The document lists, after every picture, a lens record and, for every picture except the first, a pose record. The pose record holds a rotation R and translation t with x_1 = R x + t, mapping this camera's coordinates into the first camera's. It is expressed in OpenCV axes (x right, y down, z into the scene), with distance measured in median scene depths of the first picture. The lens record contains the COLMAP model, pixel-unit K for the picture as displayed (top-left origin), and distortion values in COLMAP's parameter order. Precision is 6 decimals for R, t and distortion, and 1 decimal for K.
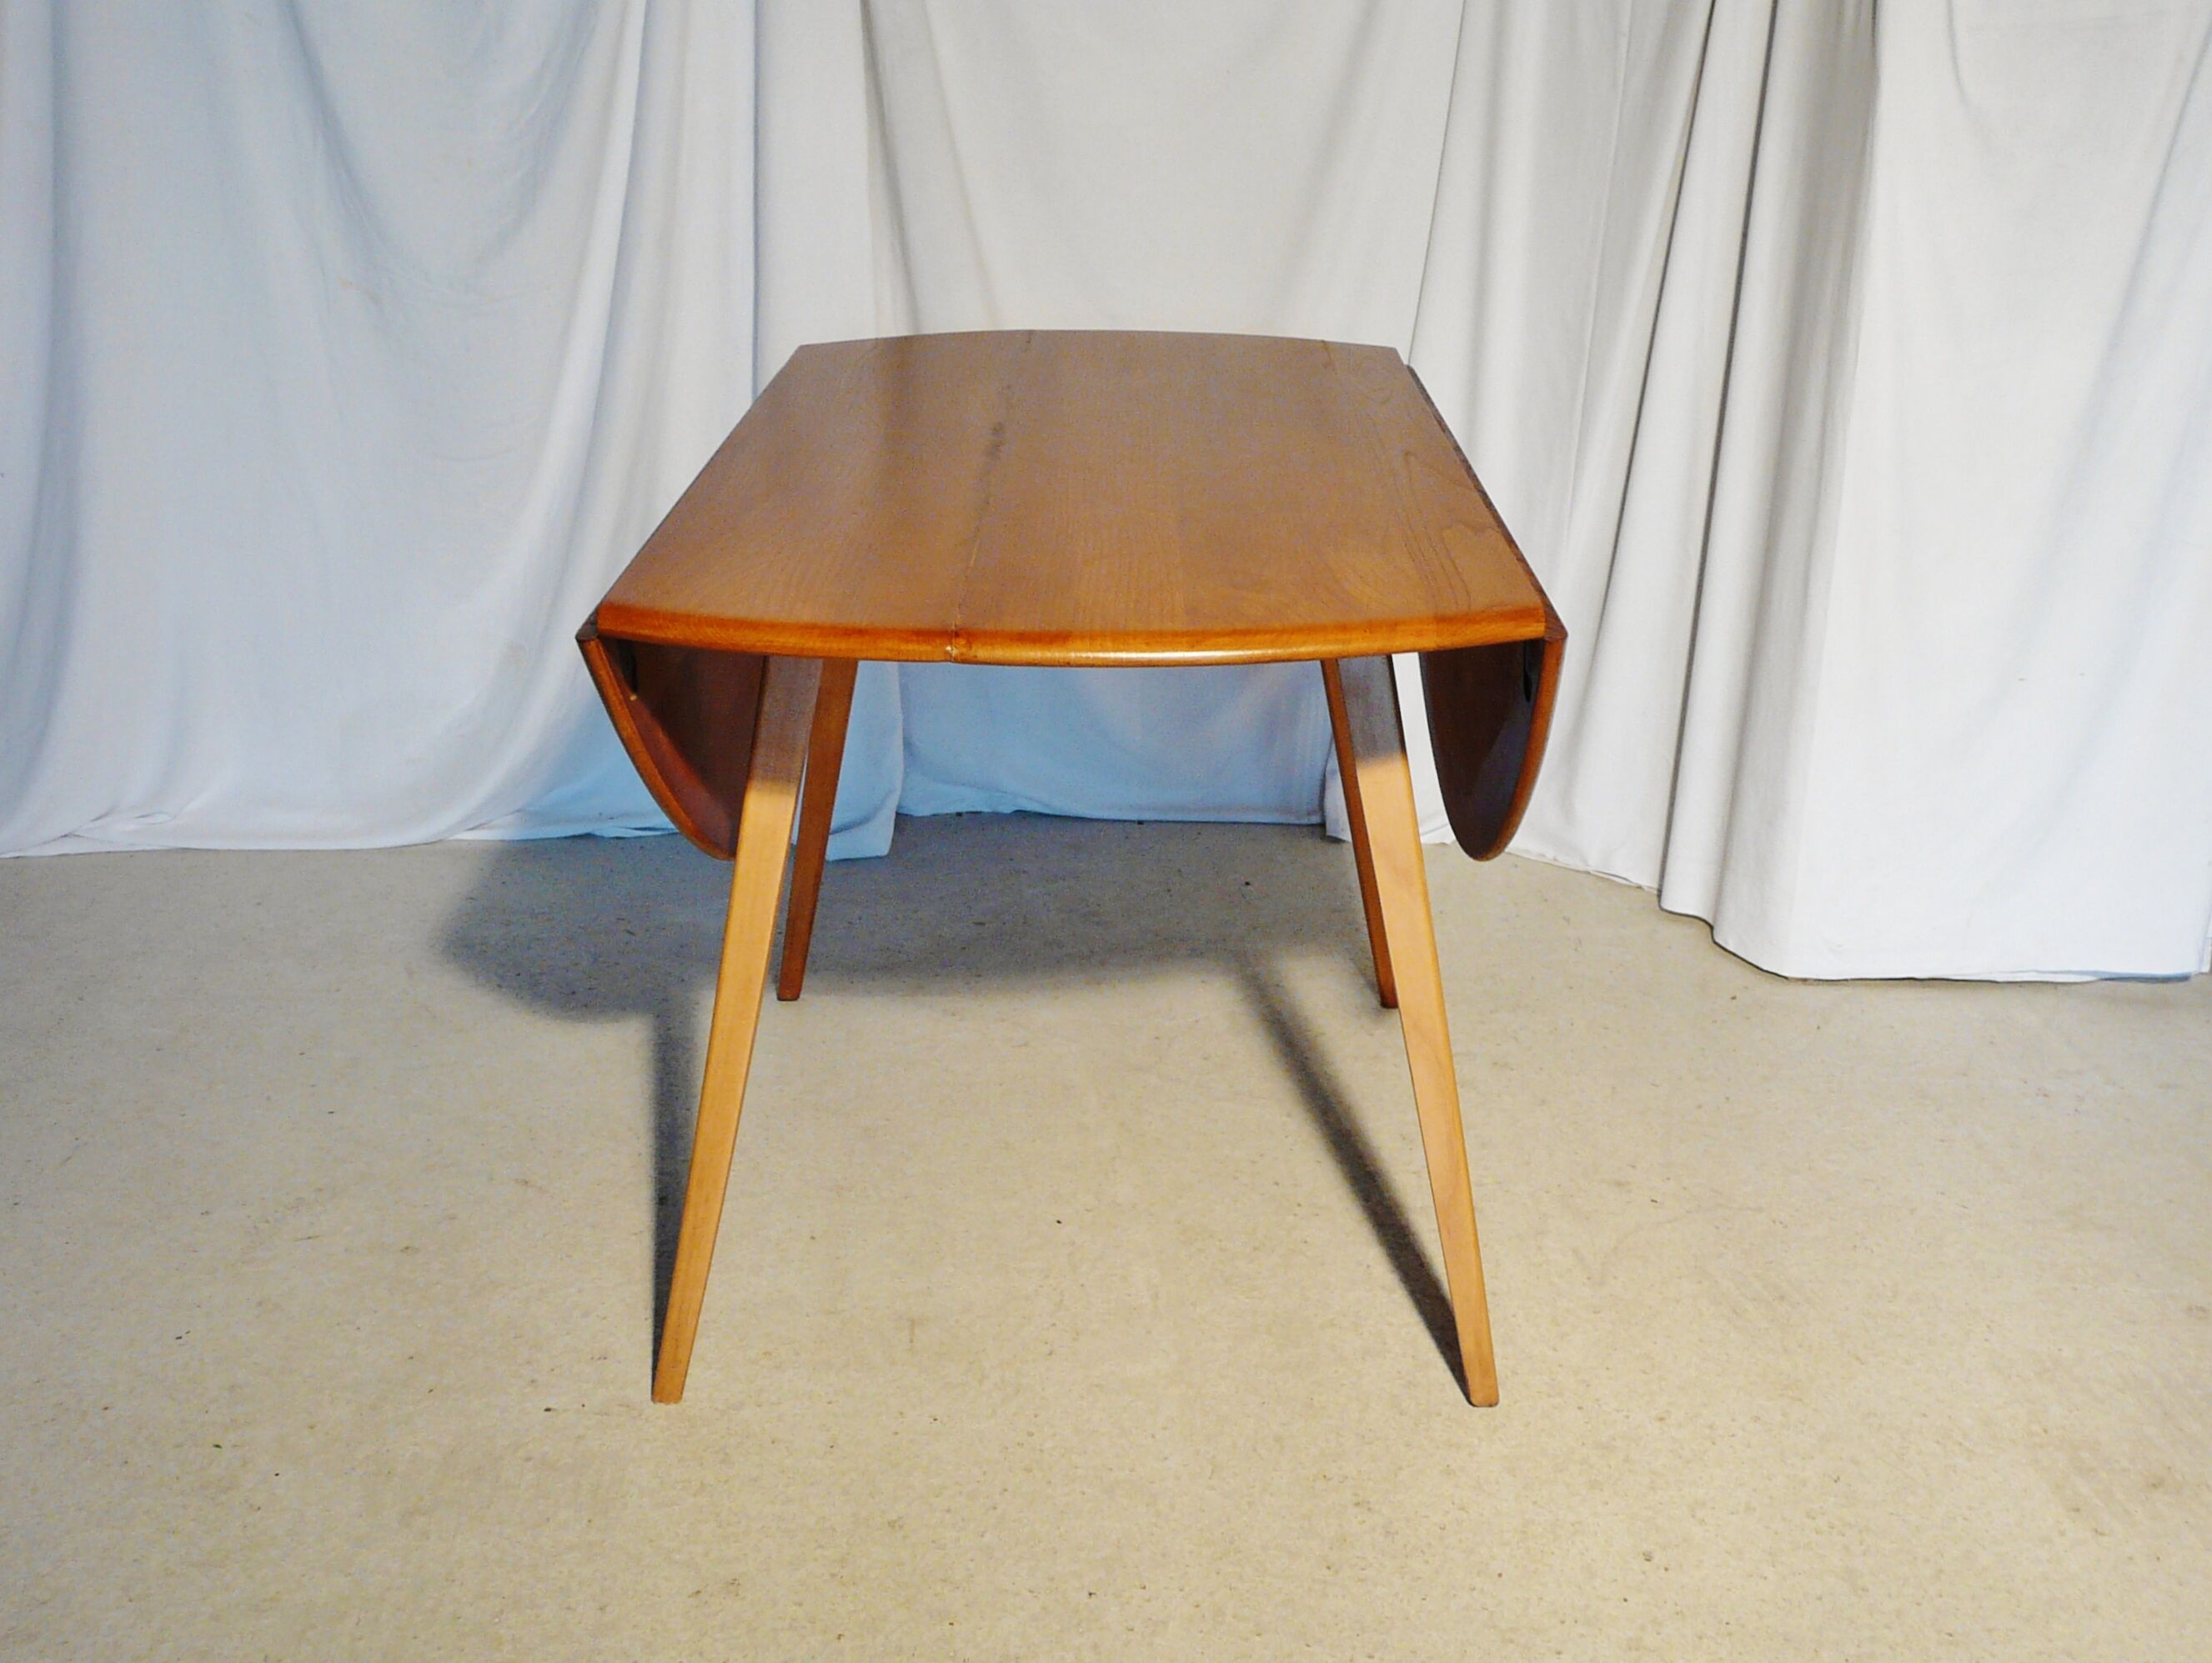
lens RADIAL K [[2200.9, 0, 1114.1], [0, 2200.9, 923.4], [0, 0, 1]] dist [-0.081156, 0.103704]
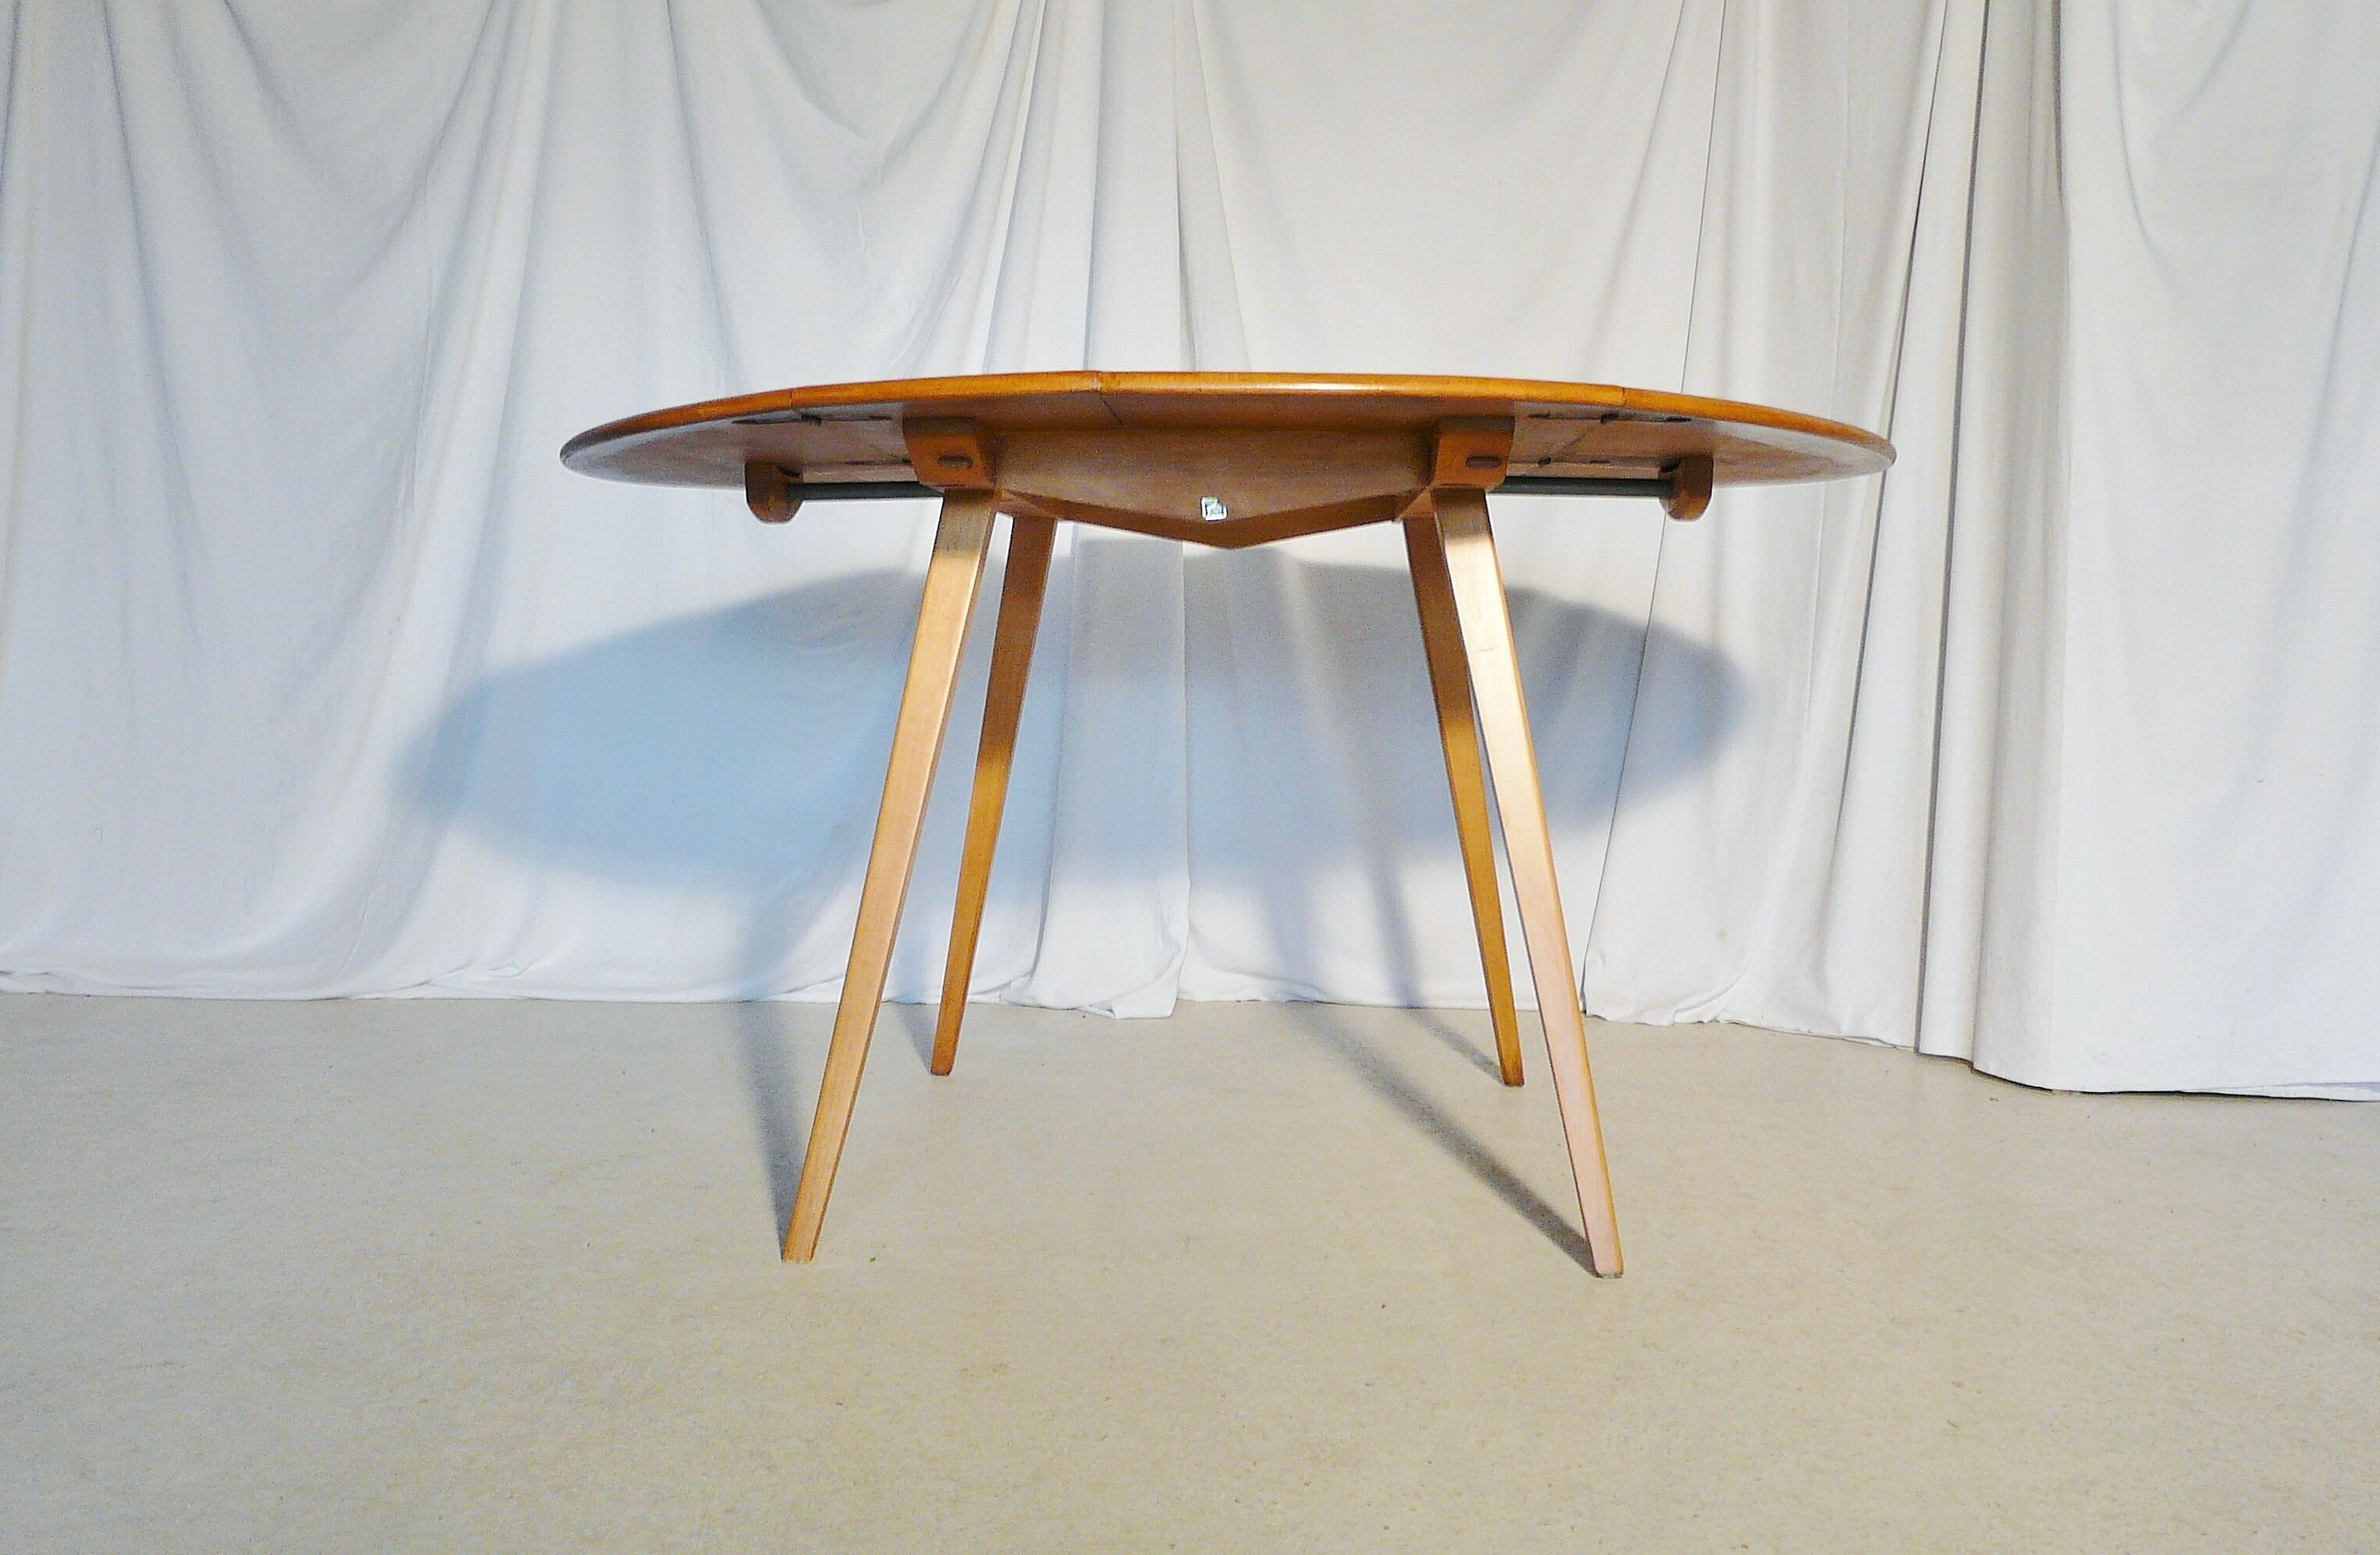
lens RADIAL K [[2046.6, 0, 1184.4], [0, 2046.6, 867.4], [0, 0, 1]] dist [-0.068768, 0.081751]
pose [[0.995694, 0.013901, -0.091649, -0.010473], [-0.041090, 0.952439, -0.301946, 0.314140], [0.083092, 0.304412, 0.948909, 0.063035]]
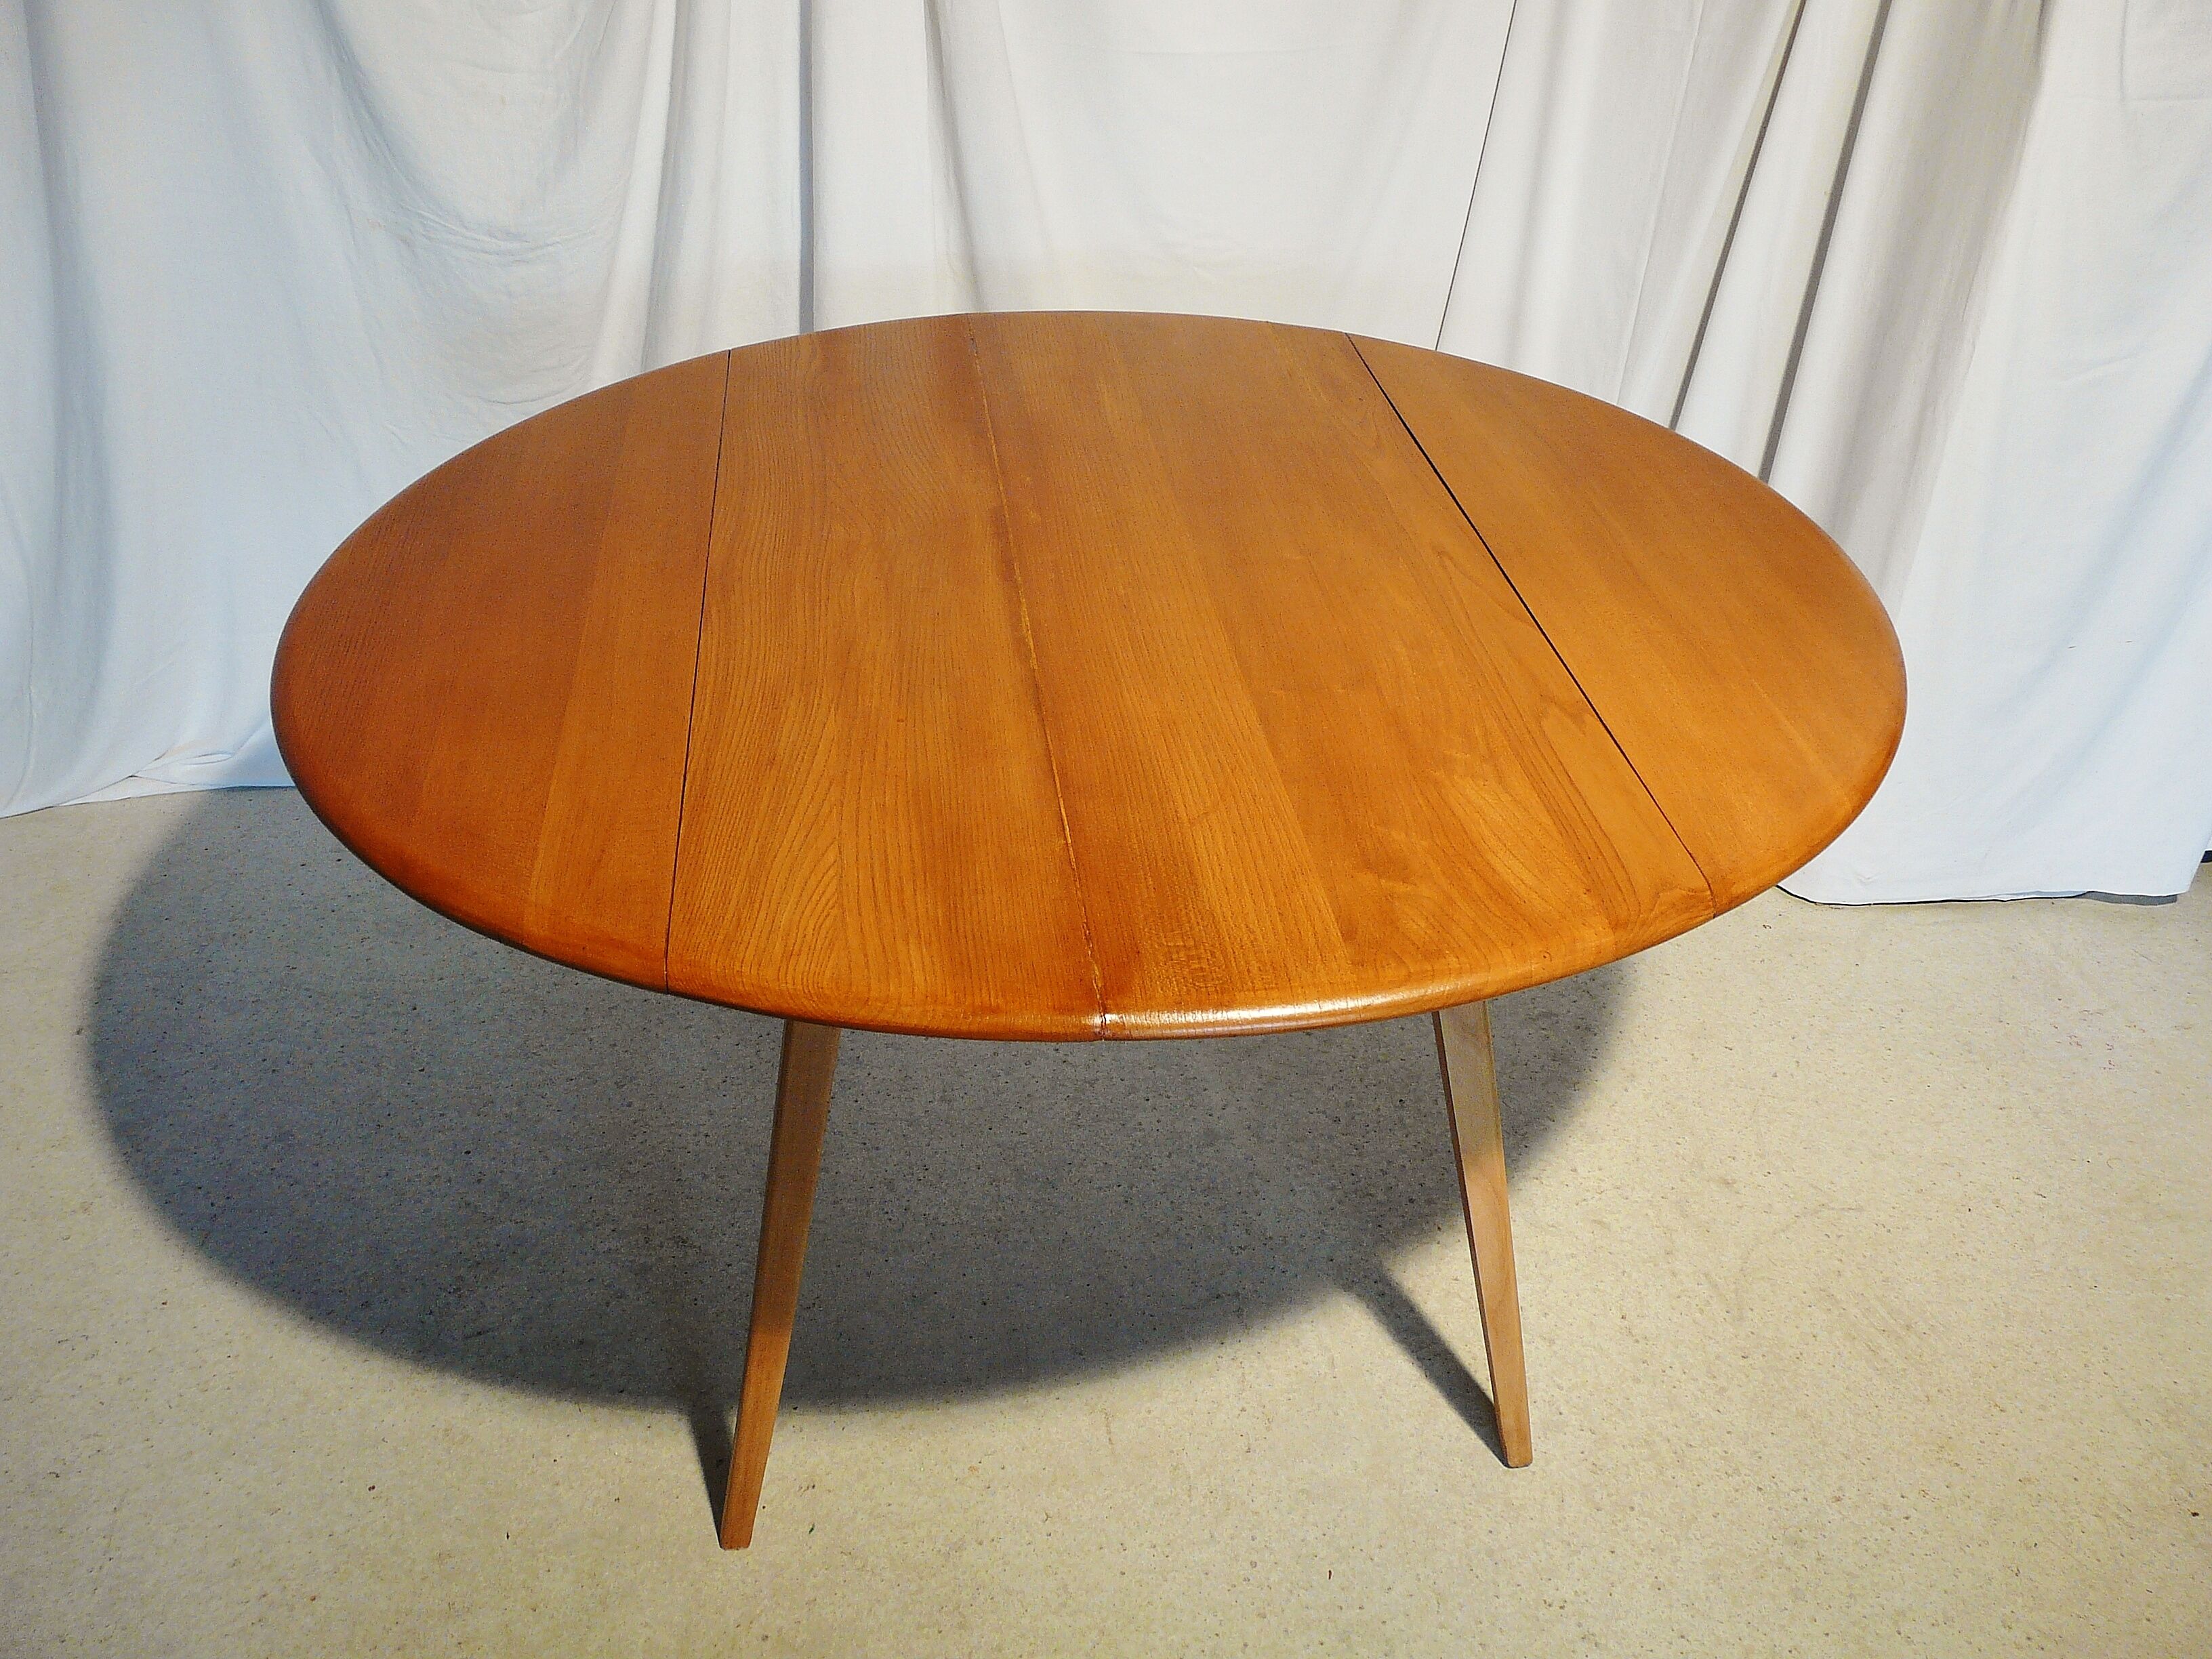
lens RADIAL K [[1815.0, 0, 1106.0], [0, 1815.0, 829.5], [0, 0, 1]] dist [-0.085838, 0.112185]
pose [[0.996189, -0.034771, 0.079994, -0.155096], [0.020029, 0.983790, 0.178200, -0.245302], [-0.084893, -0.175919, 0.980737, 0.232073]]
